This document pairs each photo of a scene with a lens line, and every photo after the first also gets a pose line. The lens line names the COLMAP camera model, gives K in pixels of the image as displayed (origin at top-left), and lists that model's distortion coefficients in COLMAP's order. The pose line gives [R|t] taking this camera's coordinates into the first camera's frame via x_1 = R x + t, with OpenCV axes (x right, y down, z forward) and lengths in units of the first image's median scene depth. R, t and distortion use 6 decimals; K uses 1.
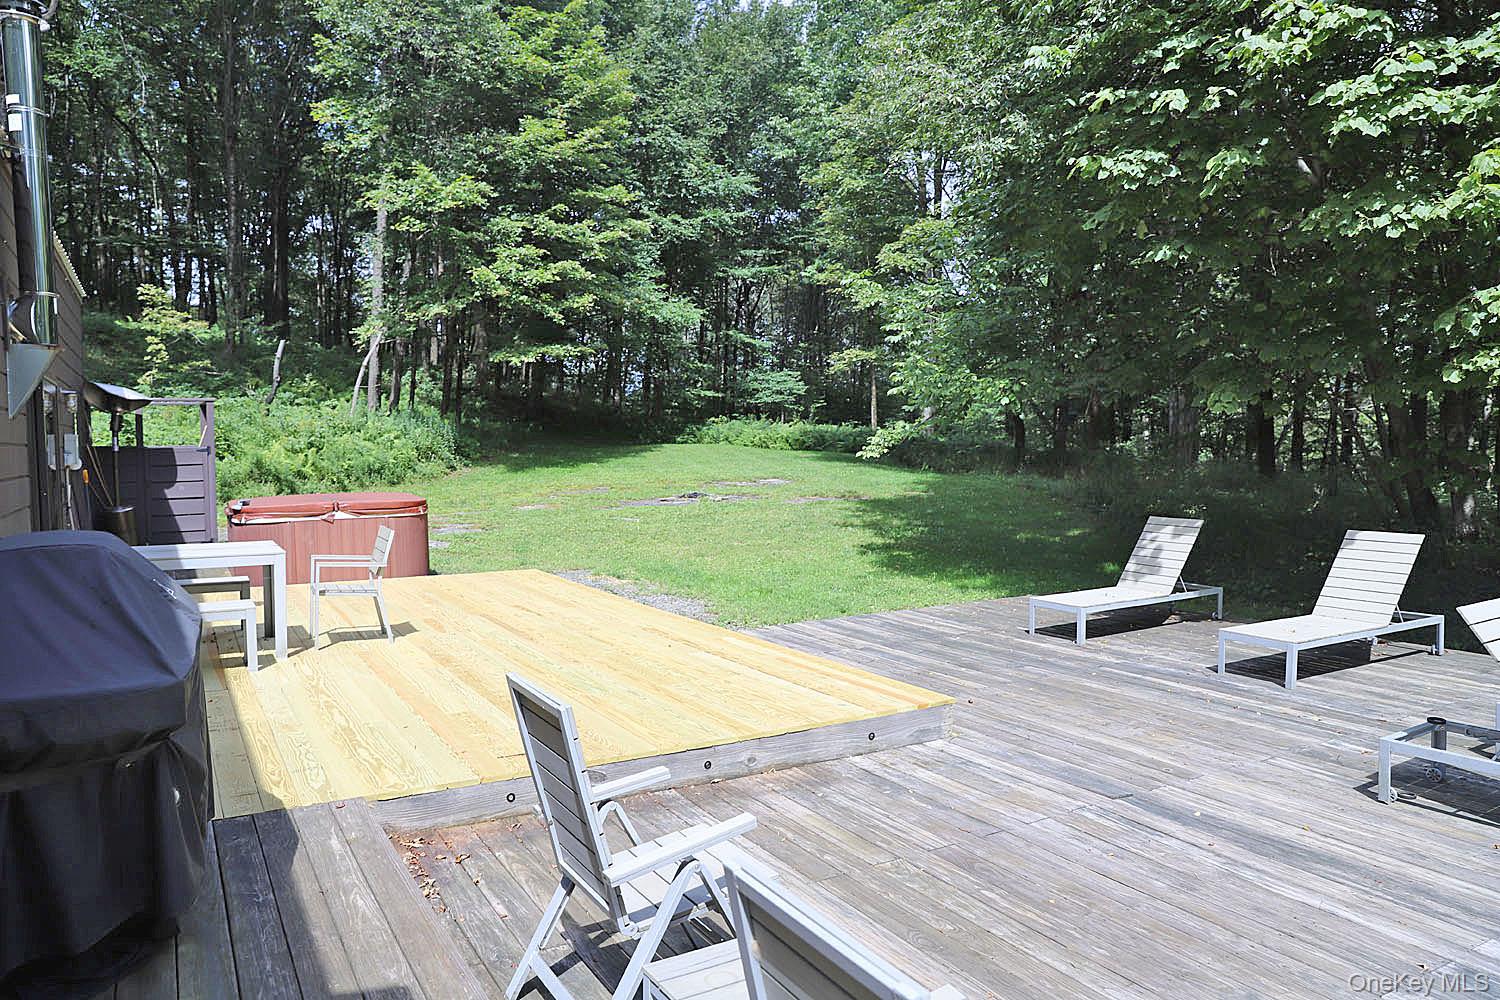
lens RADIAL K [[1009.1, 0, 742.7], [0, 1009.1, 501.5], [0, 0, 1]] dist [-0.054036, 0.001312]
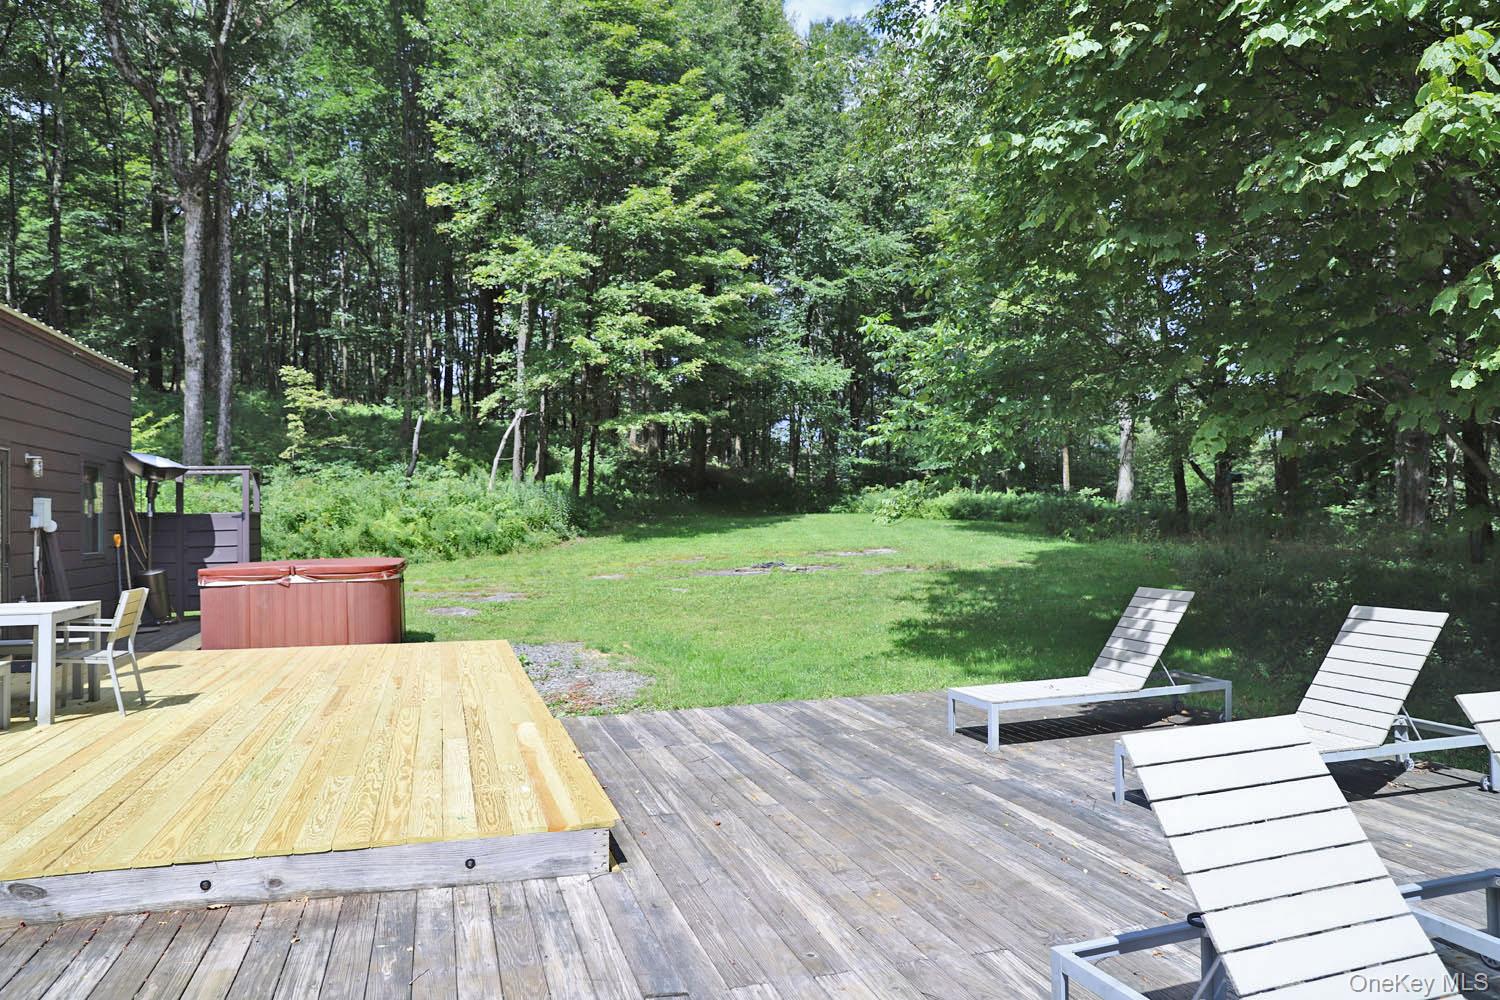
lens RADIAL K [[1009.1, 0, 754.6], [0, 1009.1, 501.1], [0, 0, 1]] dist [-0.054036, 0.001312]
pose [[0.972745, -0.011039, -0.231613, 0.132316], [-0.006344, 0.997225, -0.074176, 0.003525], [0.231789, 0.073623, 0.969976, 0.075619]]
